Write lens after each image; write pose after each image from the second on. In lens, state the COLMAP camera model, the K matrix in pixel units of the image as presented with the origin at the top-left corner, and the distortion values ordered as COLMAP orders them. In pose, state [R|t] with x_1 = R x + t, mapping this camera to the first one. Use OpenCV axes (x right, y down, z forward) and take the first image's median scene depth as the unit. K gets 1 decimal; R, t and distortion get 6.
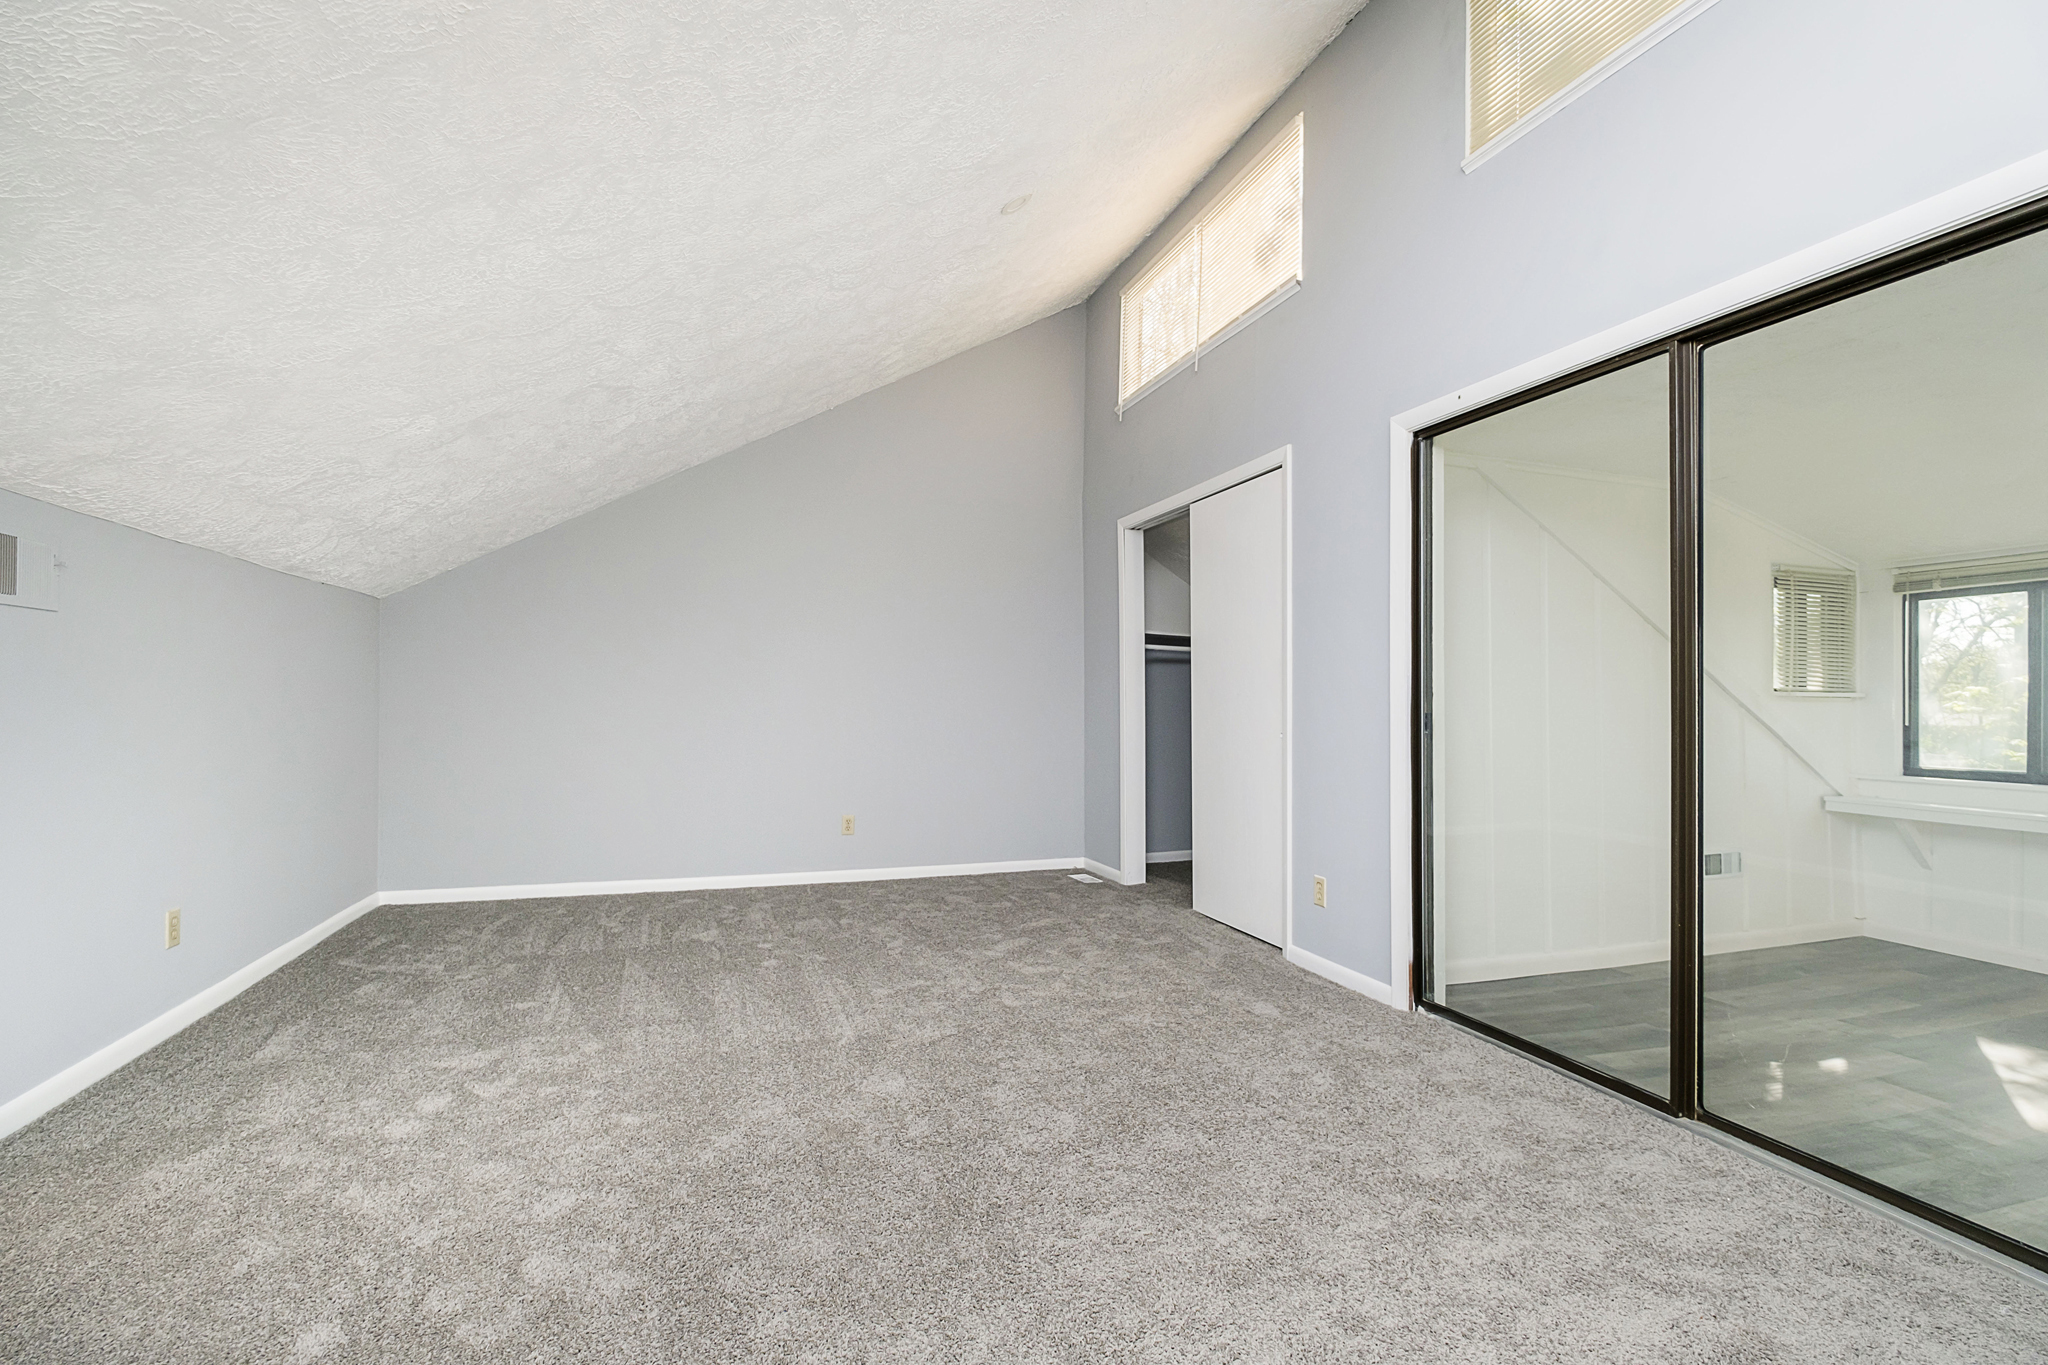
lens RADIAL K [[904.3, 0, 1043.2], [0, 904.3, 692.1], [0, 0, 1]] dist [0.001530, 0.000704]
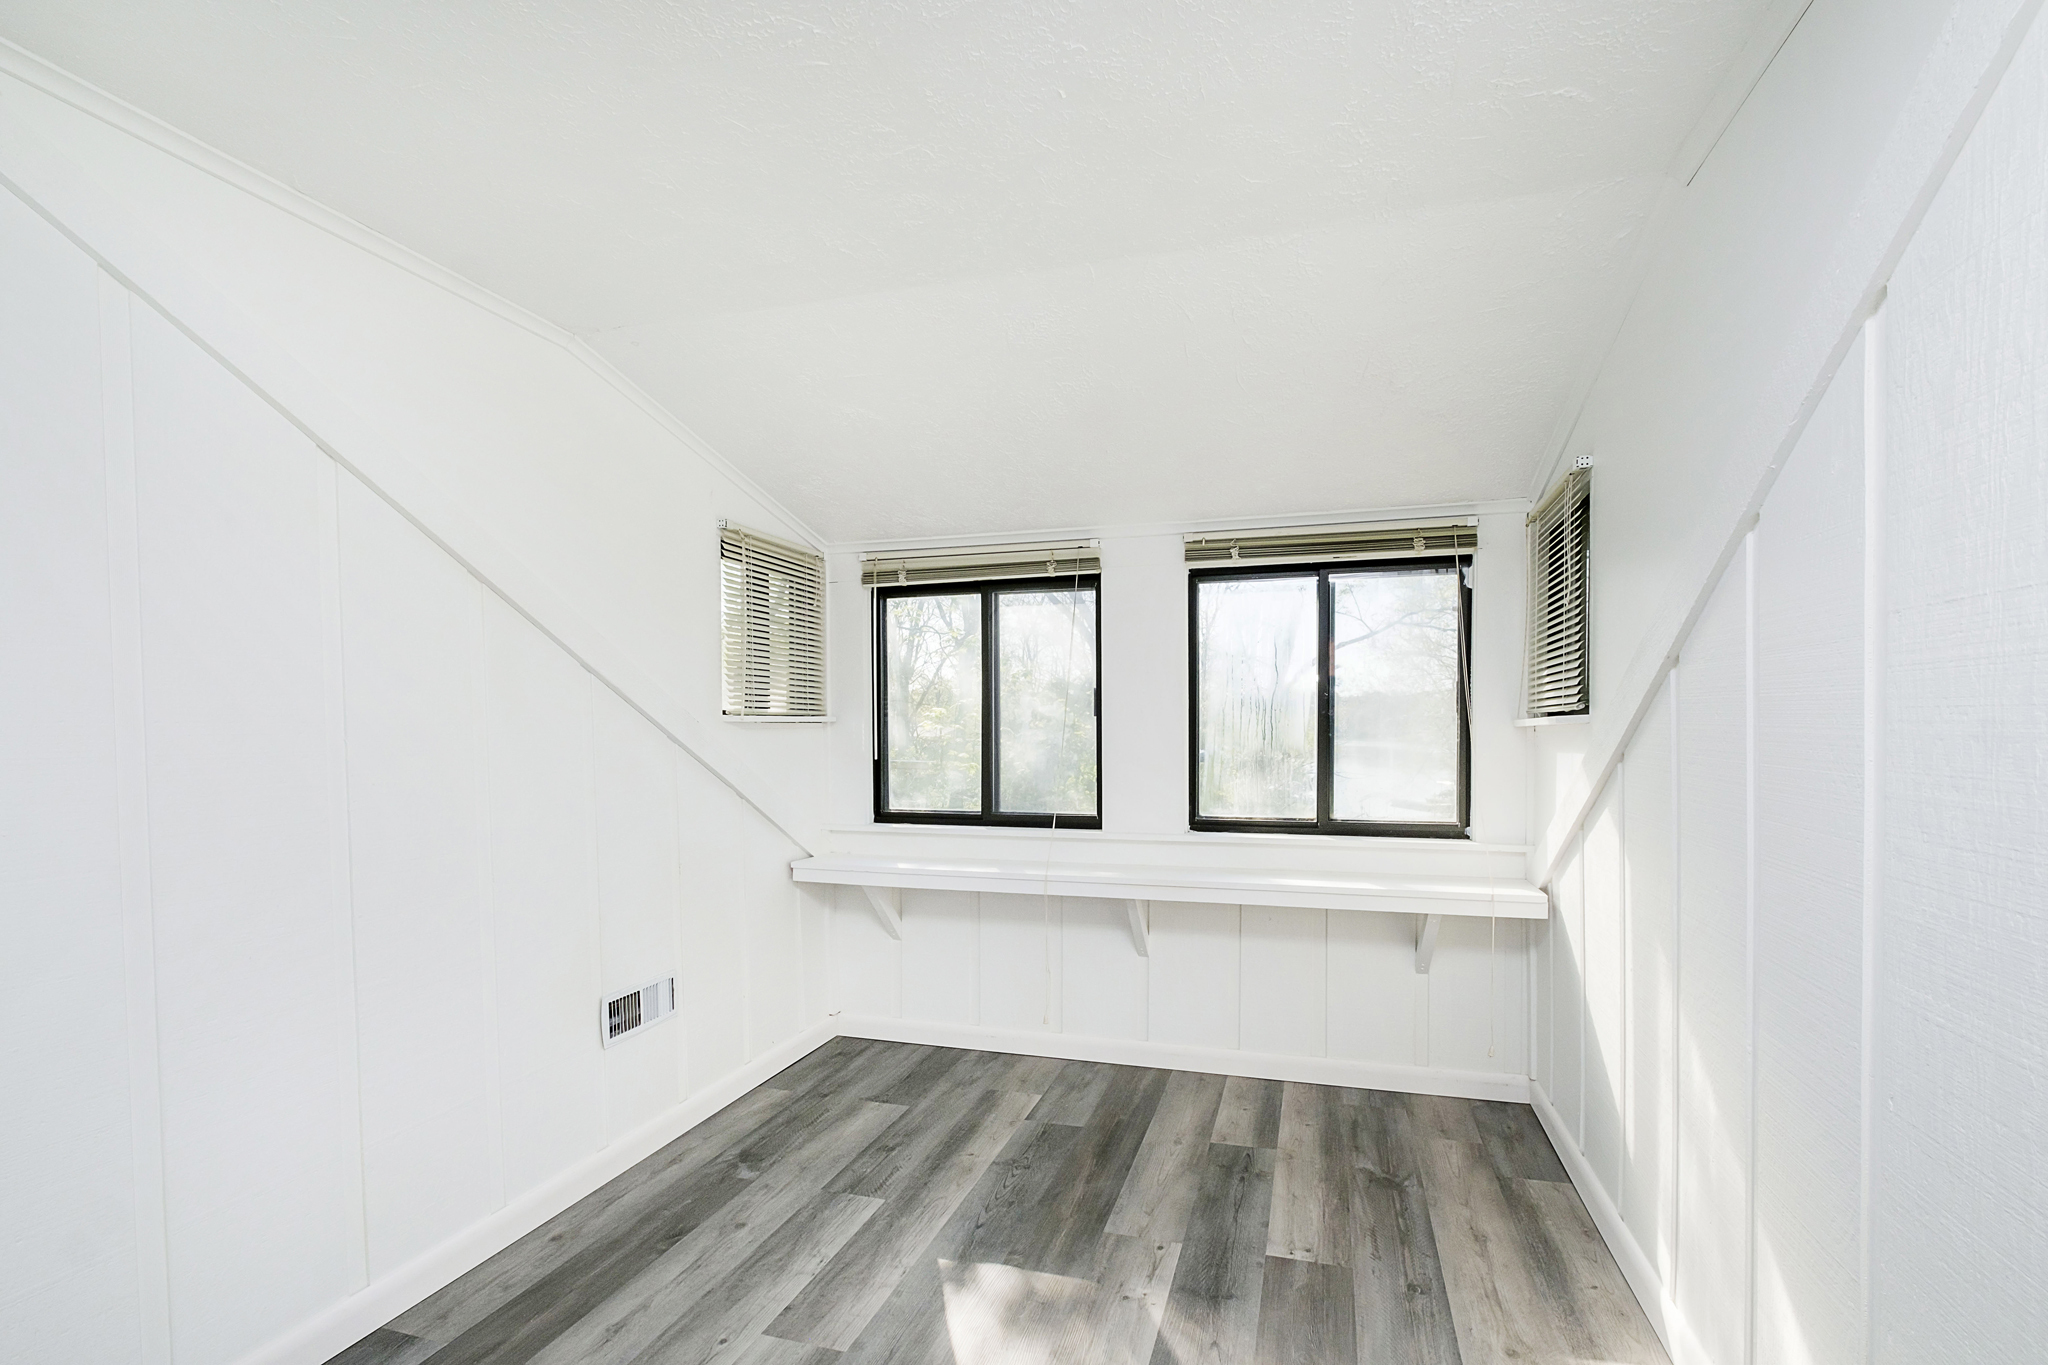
lens RADIAL K [[904.3, 0, 1043.2], [0, 904.3, 692.1], [0, 0, 1]] dist [0.001530, 0.000704]
pose [[0.609536, 0.009808, 0.792698, 0.426038], [0.011092, 0.999720, -0.020899, -0.001621], [-0.792681, 0.021532, 0.609256, 0.414473]]
